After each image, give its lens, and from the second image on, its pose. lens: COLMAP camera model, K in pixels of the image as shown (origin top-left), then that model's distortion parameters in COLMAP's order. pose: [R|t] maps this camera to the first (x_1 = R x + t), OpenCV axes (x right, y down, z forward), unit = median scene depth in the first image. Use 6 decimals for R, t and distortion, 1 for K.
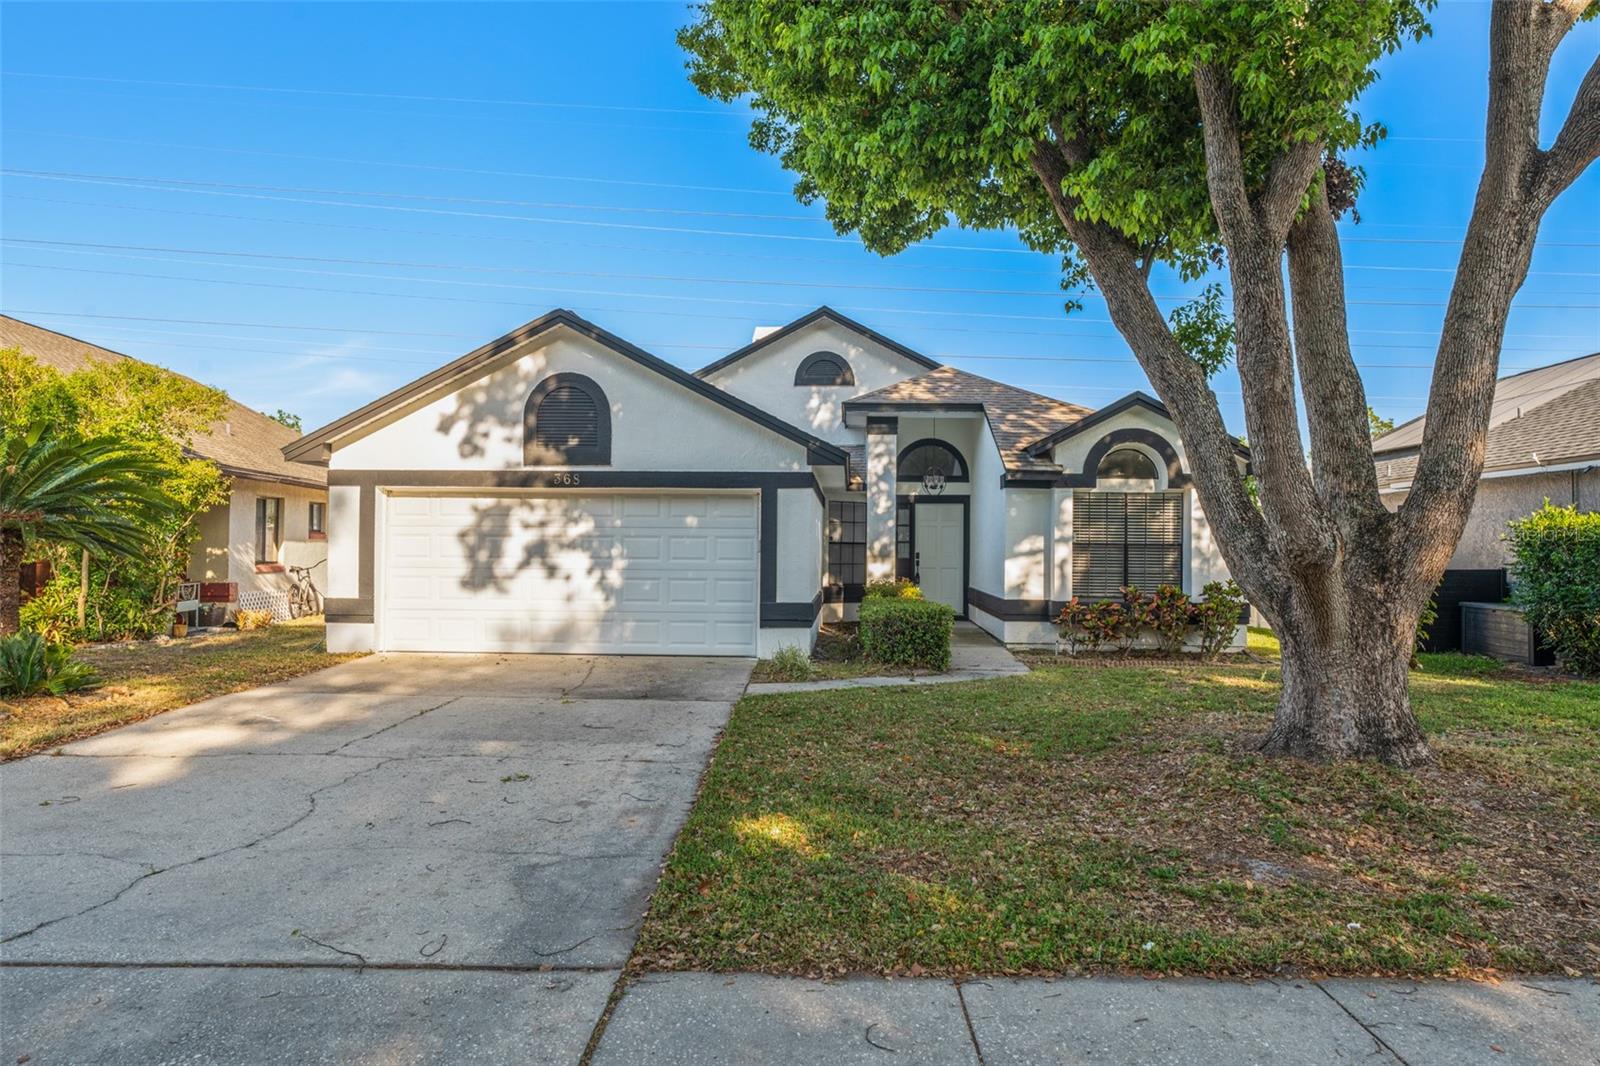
lens RADIAL K [[1103.1, 0, 797.1], [0, 1103.1, 526.8], [0, 0, 1]] dist [-0.004314, 0.000409]
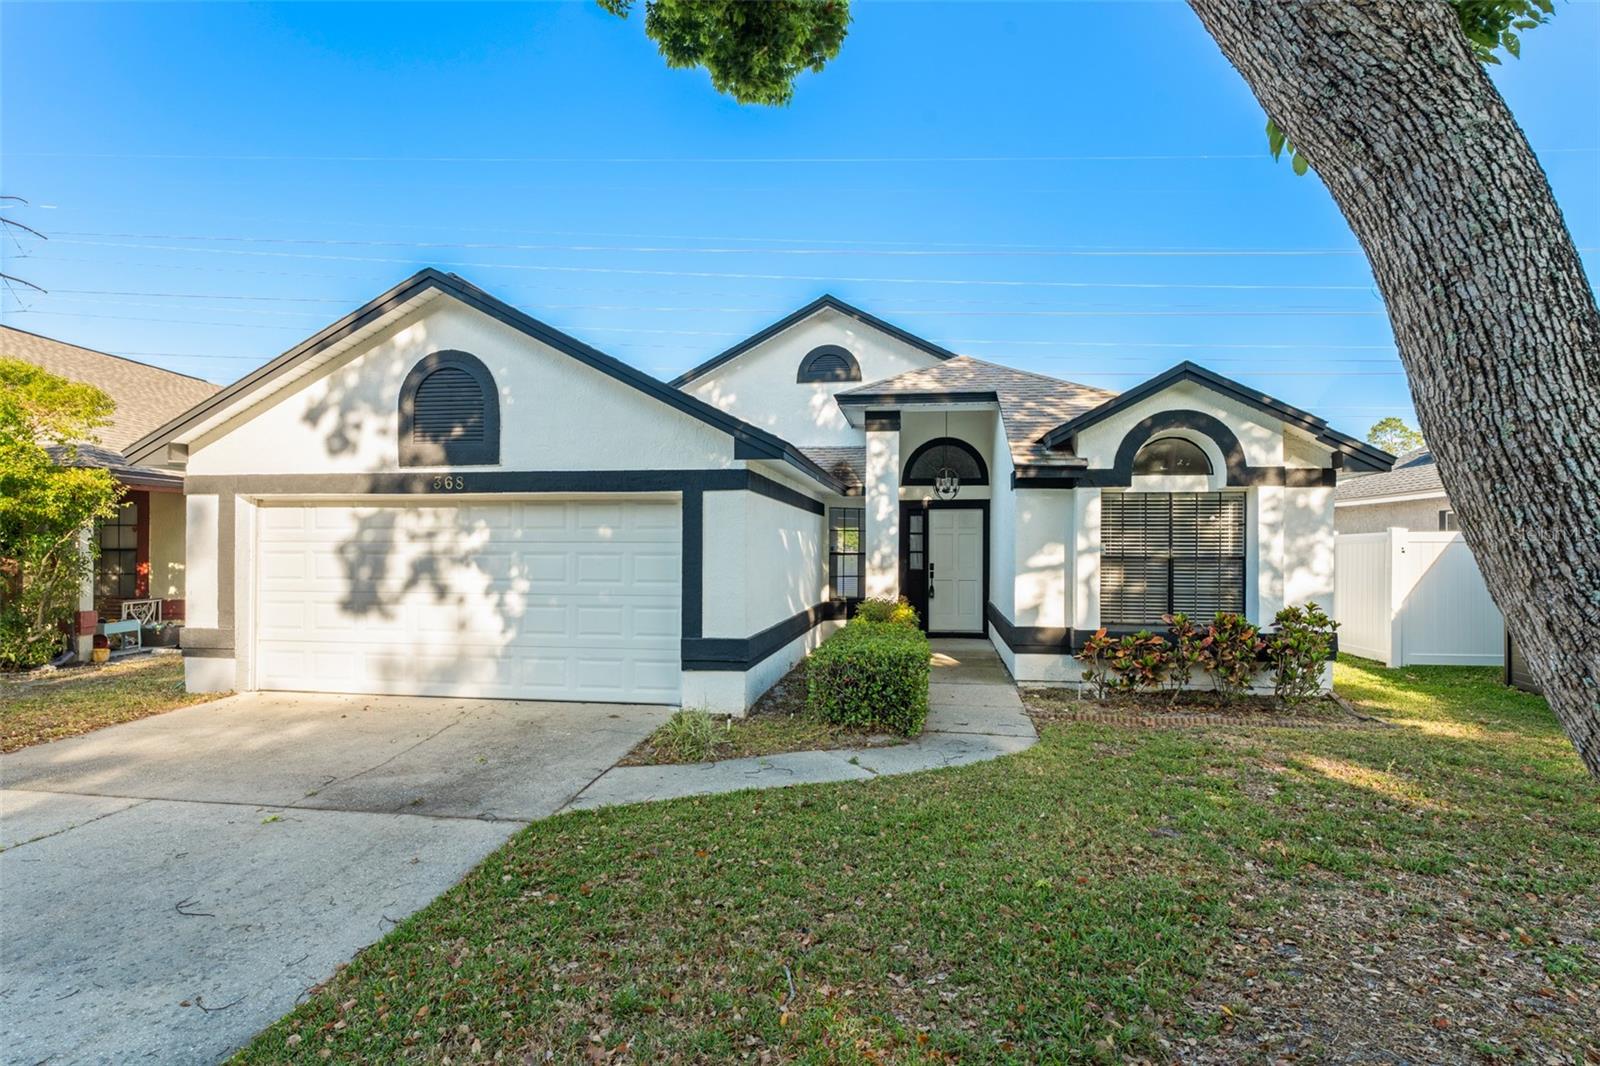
lens RADIAL K [[887.4, 0, 805.4], [0, 887.4, 540.6], [0, 0, 1]] dist [0.015780, -0.000388]
pose [[0.995201, -0.005945, -0.097675, 0.106502], [0.007094, 0.999910, 0.011426, -0.005786], [0.097598, -0.012064, 0.995153, 0.361523]]
